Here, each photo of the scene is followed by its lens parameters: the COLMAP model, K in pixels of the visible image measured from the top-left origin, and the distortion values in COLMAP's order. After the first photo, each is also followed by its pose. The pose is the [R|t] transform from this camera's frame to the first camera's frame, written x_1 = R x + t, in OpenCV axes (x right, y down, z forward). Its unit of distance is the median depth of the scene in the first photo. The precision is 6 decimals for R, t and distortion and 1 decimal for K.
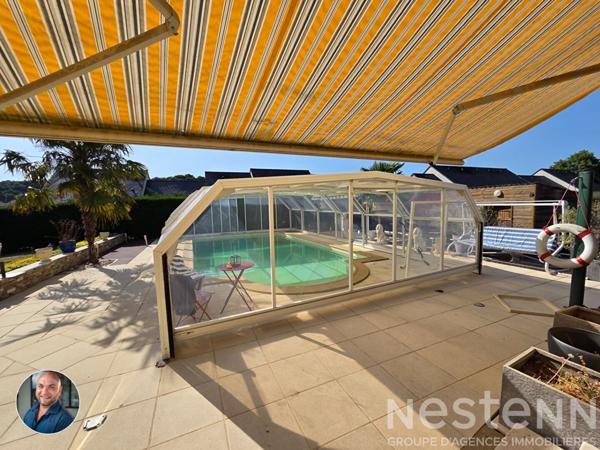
lens RADIAL K [[245.5, 0, 301.9], [0, 245.5, 226.5], [0, 0, 1]] dist [0.010782, 0.000114]
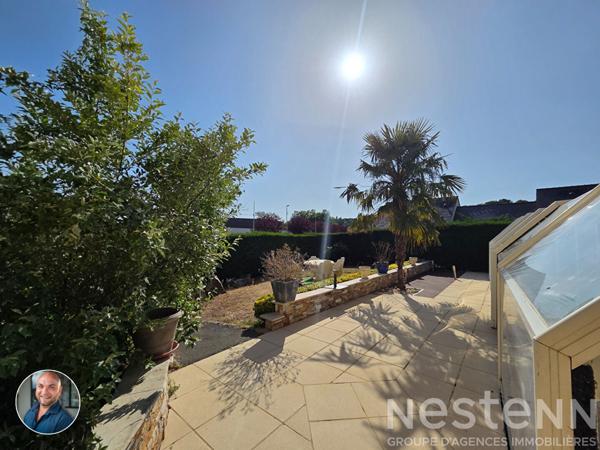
lens RADIAL K [[245.5, 0, 302.0], [0, 245.5, 228.1], [0, 0, 1]] dist [0.010782, 0.000114]
pose [[0.444501, -0.009078, -0.895733, -0.162872], [-0.093678, 0.993995, -0.056561, 0.005545], [0.890867, 0.109052, 0.440981, 0.223738]]
